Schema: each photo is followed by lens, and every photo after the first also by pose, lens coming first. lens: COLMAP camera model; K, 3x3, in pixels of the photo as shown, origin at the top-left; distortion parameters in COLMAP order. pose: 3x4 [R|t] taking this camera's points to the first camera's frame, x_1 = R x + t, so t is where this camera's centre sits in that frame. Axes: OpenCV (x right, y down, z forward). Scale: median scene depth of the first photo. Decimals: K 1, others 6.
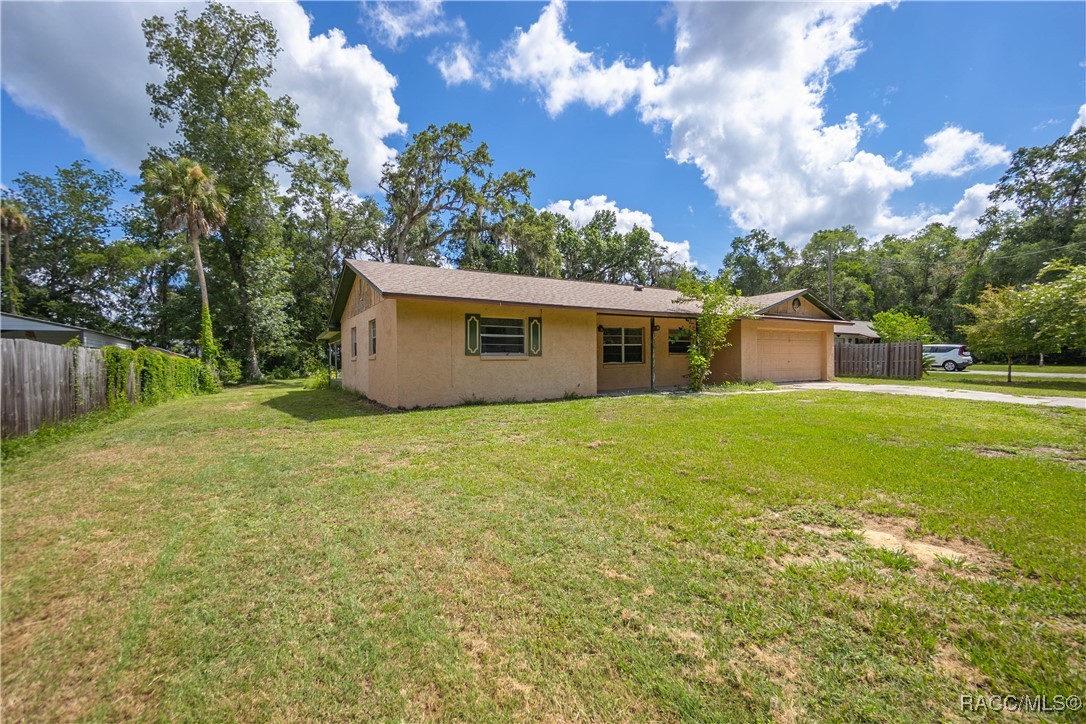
lens RADIAL K [[483.2, 0, 543.0], [0, 483.2, 362.0], [0, 0, 1]] dist [-0.049205, 0.022689]
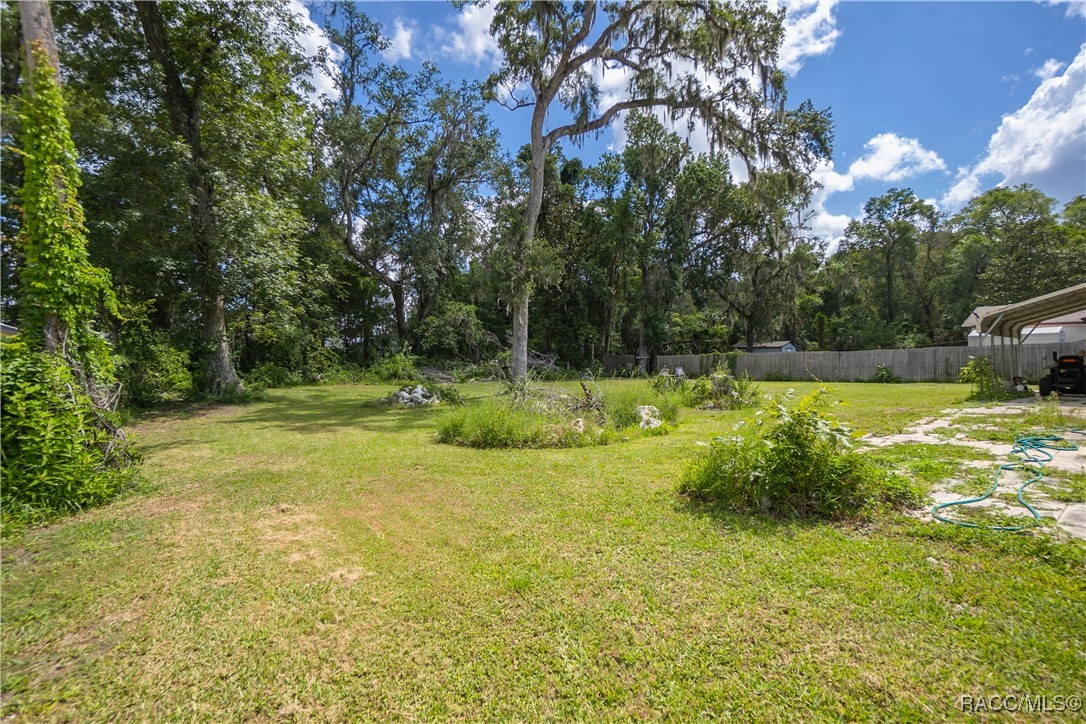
lens RADIAL K [[483.2, 0, 543.0], [0, 483.2, 362.0], [0, 0, 1]] dist [-0.049205, 0.022689]
pose [[0.989917, -0.000453, 0.141647, -0.275346], [-0.001095, 0.999941, 0.010847, 0.002764], [-0.141644, -0.010893, 0.989858, 0.384441]]
